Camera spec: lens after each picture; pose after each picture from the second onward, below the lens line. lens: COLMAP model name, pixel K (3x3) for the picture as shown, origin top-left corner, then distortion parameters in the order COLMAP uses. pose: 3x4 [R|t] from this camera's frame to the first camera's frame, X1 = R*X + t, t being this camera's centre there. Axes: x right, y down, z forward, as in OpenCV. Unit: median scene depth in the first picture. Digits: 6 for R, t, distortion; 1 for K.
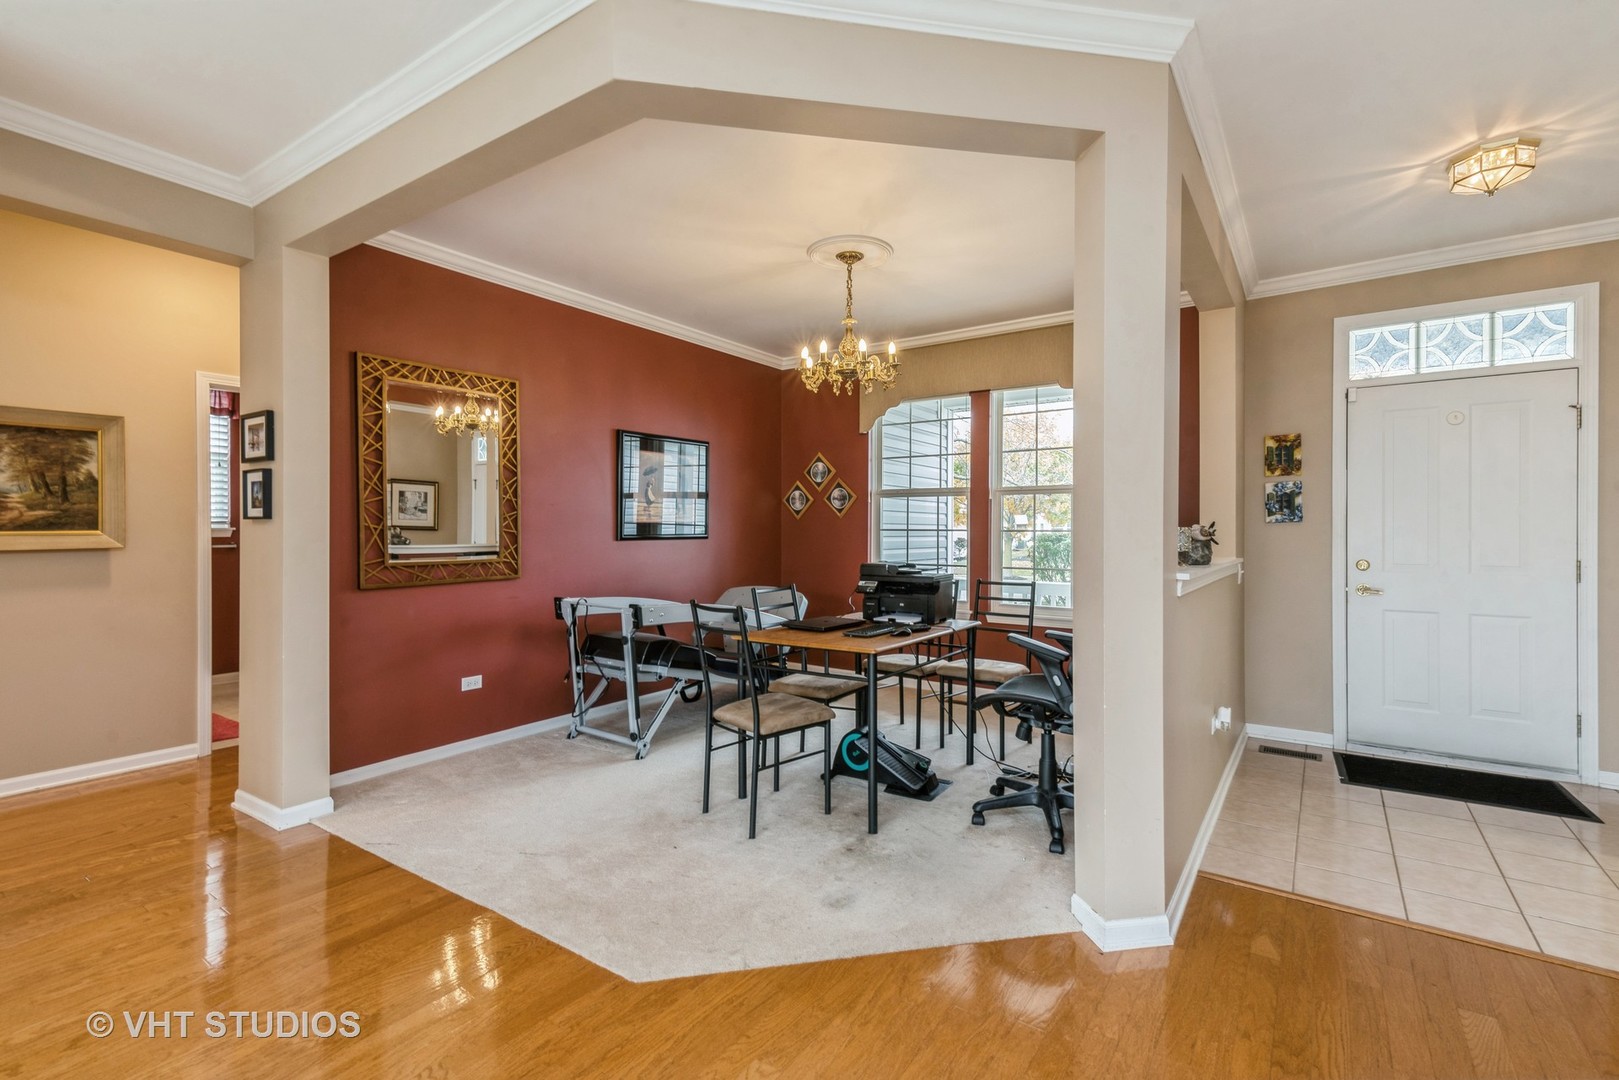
lens RADIAL K [[728.6, 0, 824.4], [0, 728.6, 533.4], [0, 0, 1]] dist [0.017667, 0.000137]
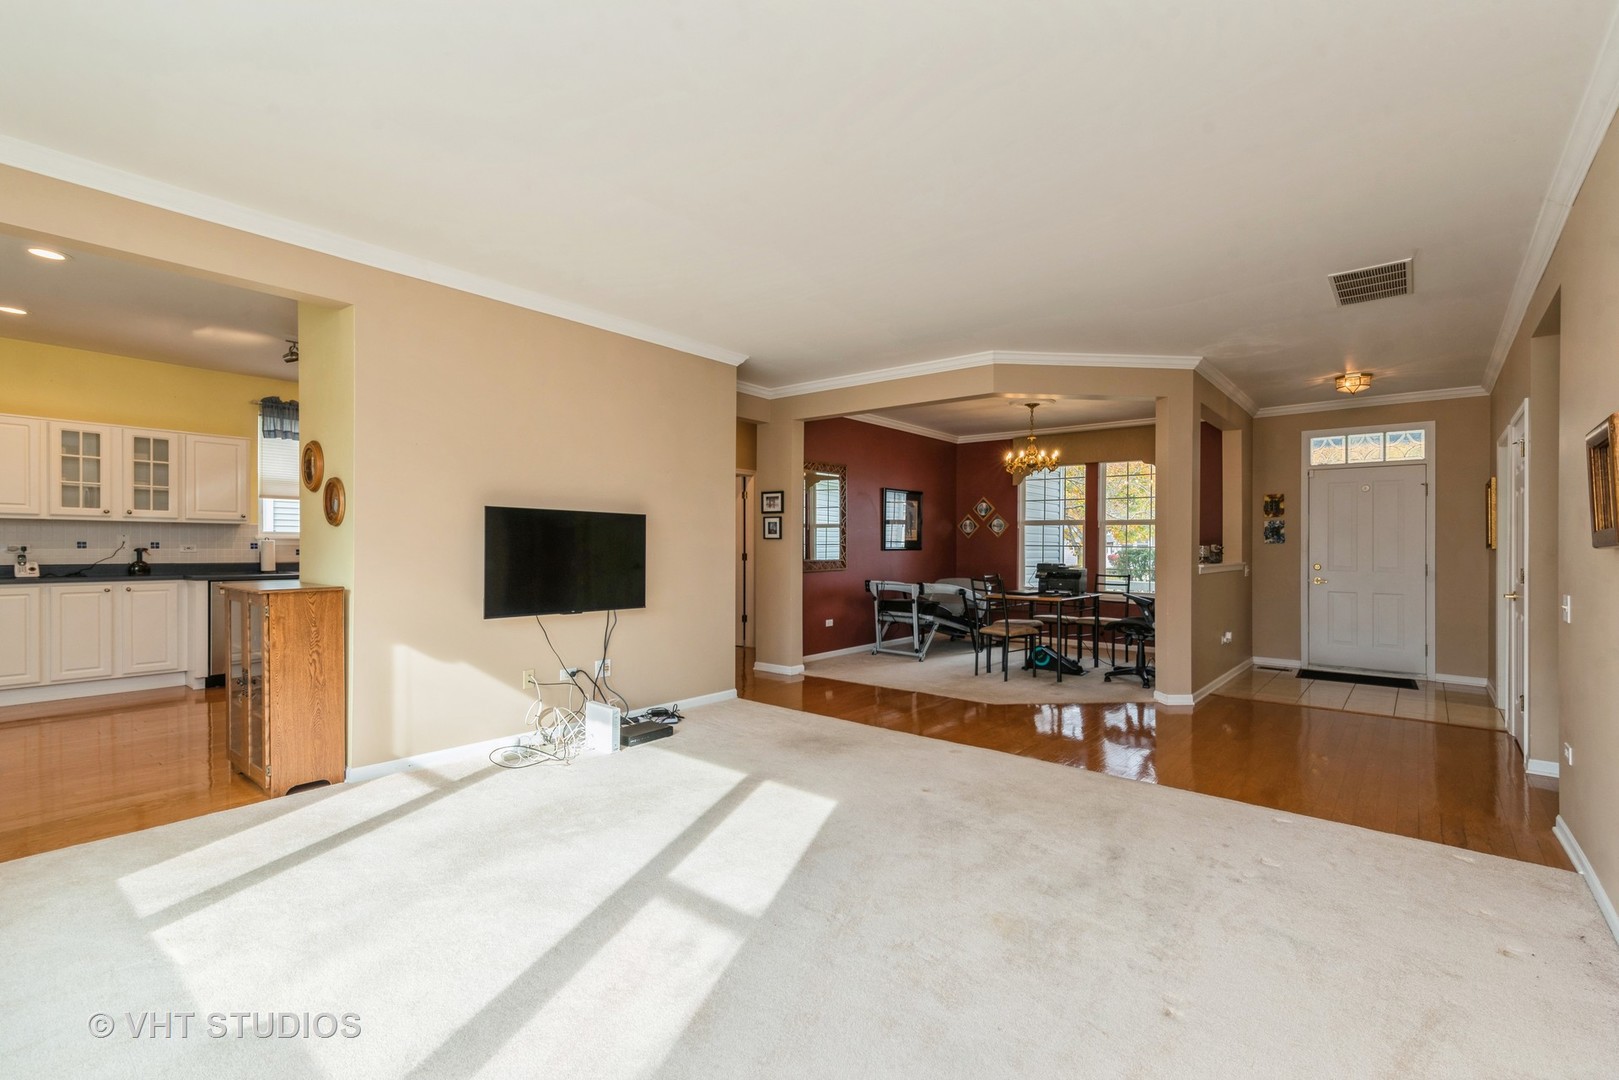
lens RADIAL K [[728.6, 0, 813.4], [0, 728.6, 543.3], [0, 0, 1]] dist [0.017667, 0.000137]
pose [[0.995817, 0.005936, -0.091173, -0.339097], [-0.006368, 0.999970, -0.004453, 0.000465], [0.091144, 0.005015, 0.995825, -0.909362]]
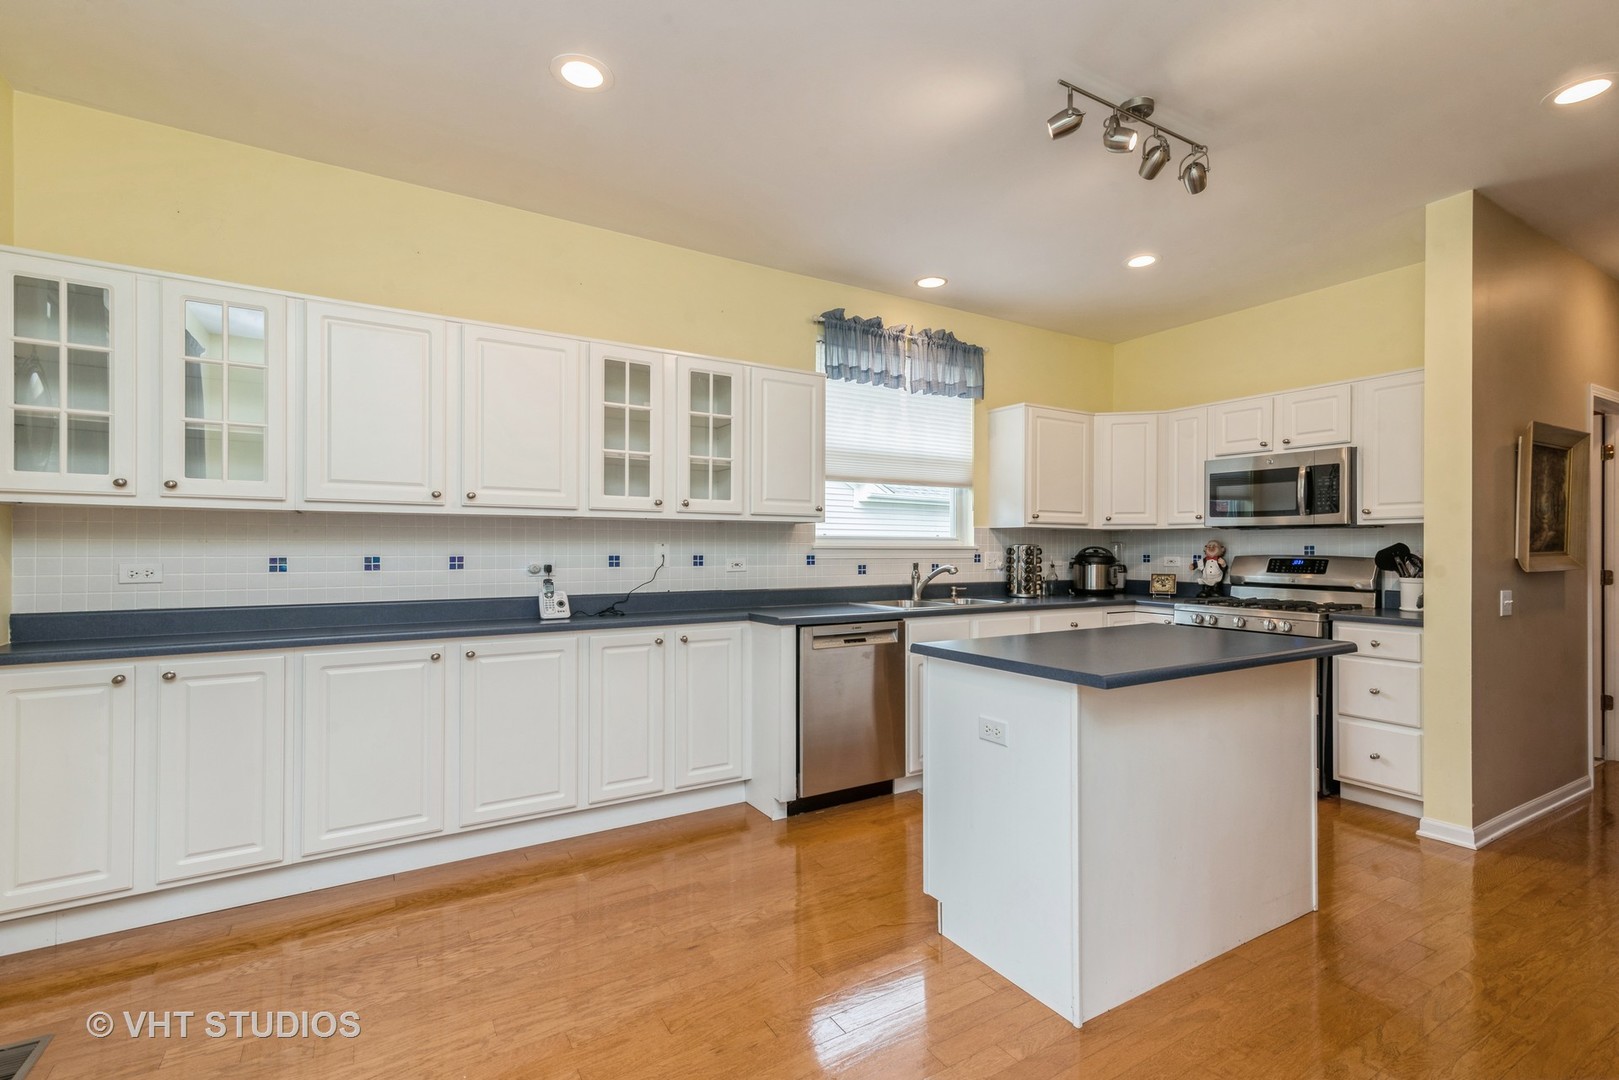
lens RADIAL K [[728.6, 0, 805.3], [0, 728.6, 539.6], [0, 0, 1]] dist [0.017667, 0.000137]
pose [[0.907108, -0.005100, -0.420867, -1.337145], [-0.000838, 0.999903, -0.013923, -0.006778], [0.420897, 0.012983, 0.907015, -0.271513]]
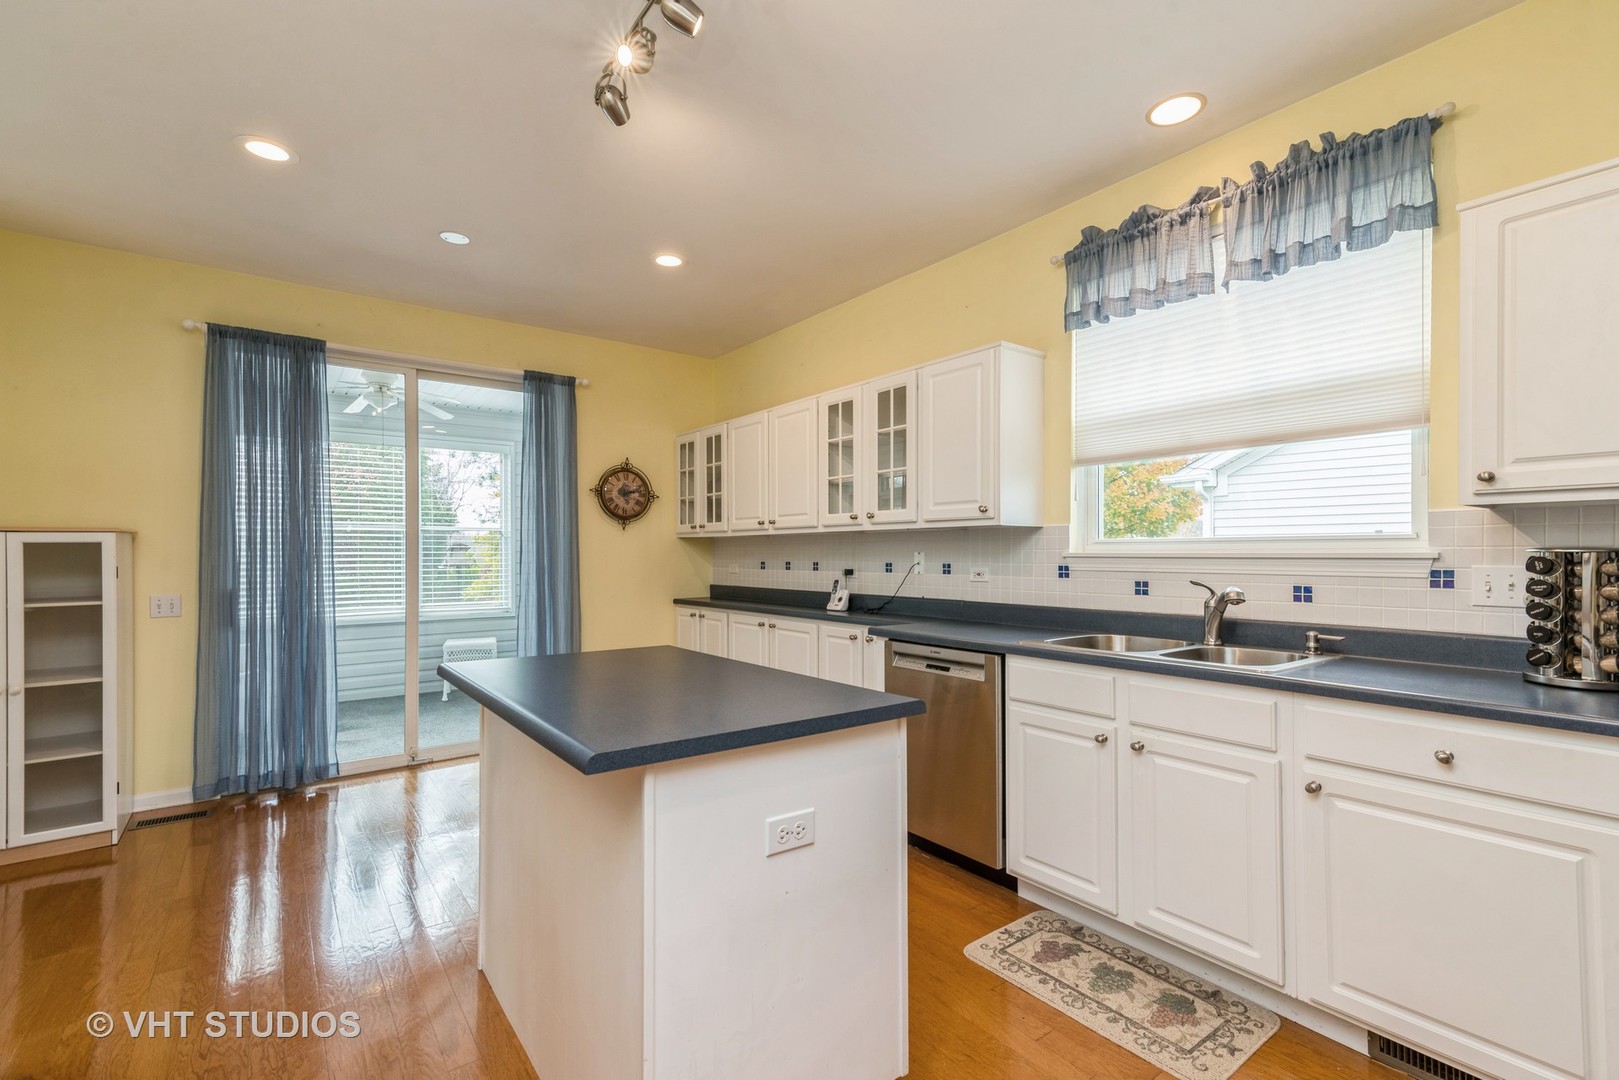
lens RADIAL K [[728.6, 0, 814.6], [0, 728.6, 542.7], [0, 0, 1]] dist [0.017667, 0.000137]
pose [[-0.321898, -0.017617, -0.946611, -0.940588], [-0.002822, 0.999840, -0.017648, -0.009103], [0.946770, -0.003010, -0.321896, 0.618818]]
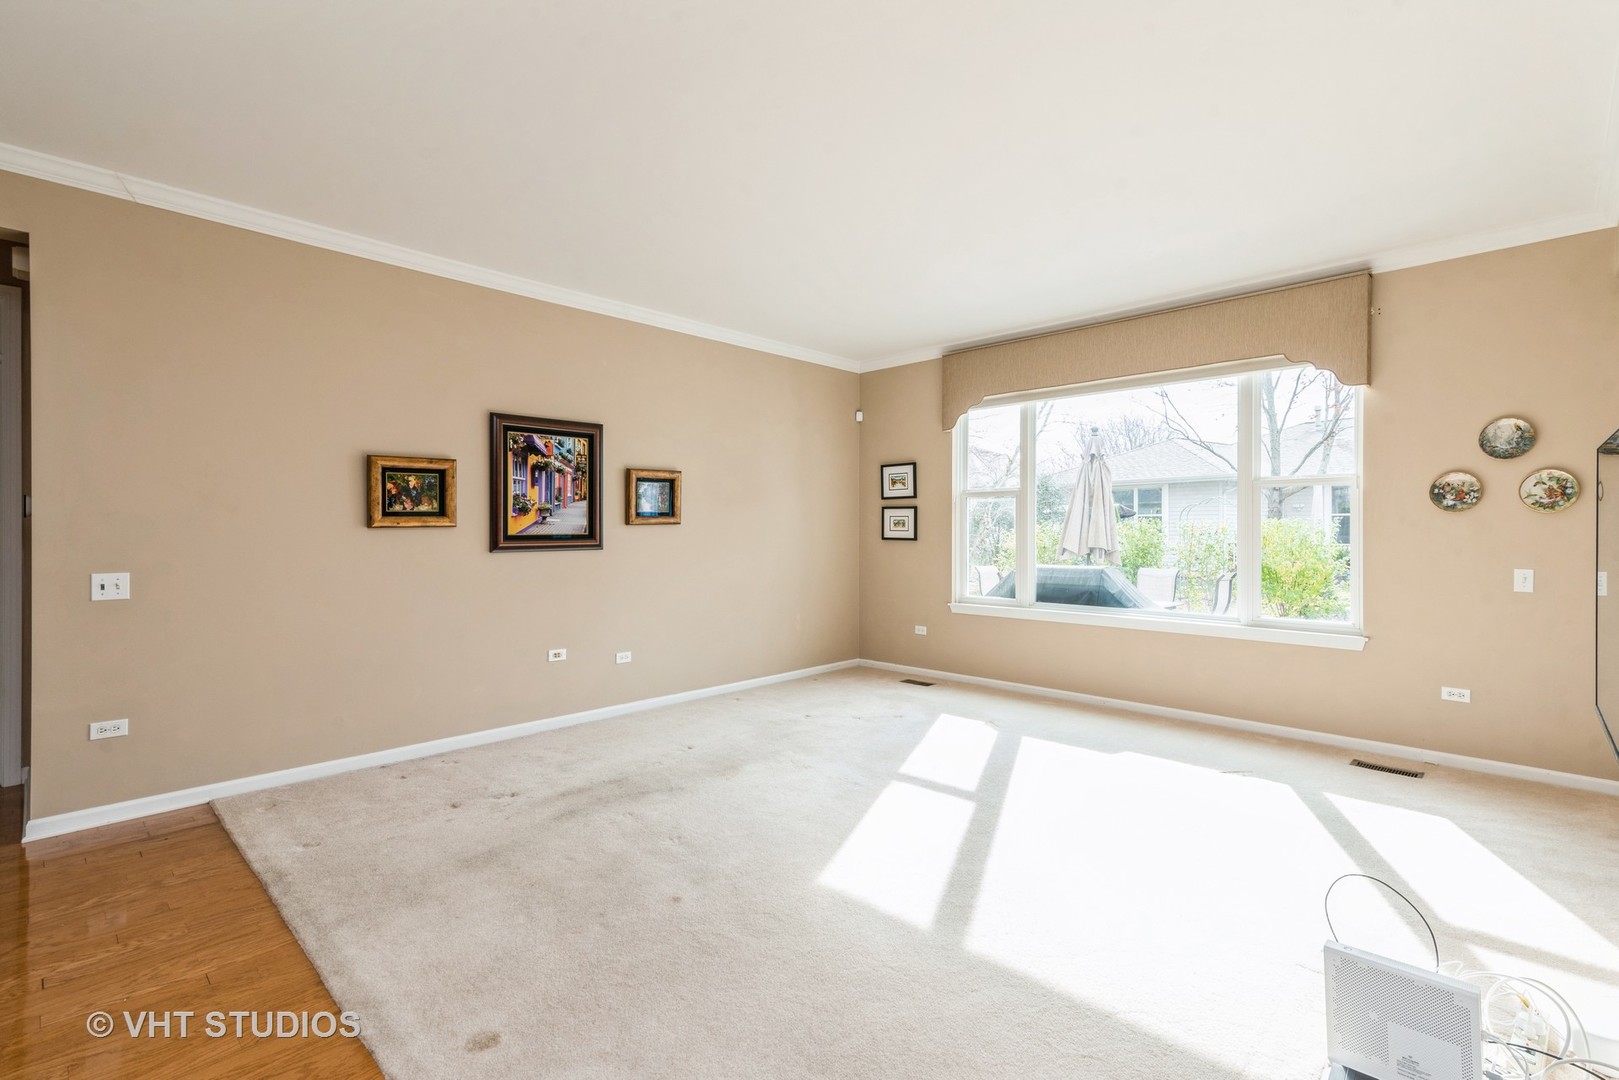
lens RADIAL K [[728.6, 0, 821.4], [0, 728.6, 526.7], [0, 0, 1]] dist [0.017667, 0.000137]
pose [[-0.987538, -0.002278, 0.157364, -0.486885], [-0.001873, 0.999995, 0.002724, -0.005294], [-0.157369, 0.002395, -0.987537, 0.536268]]
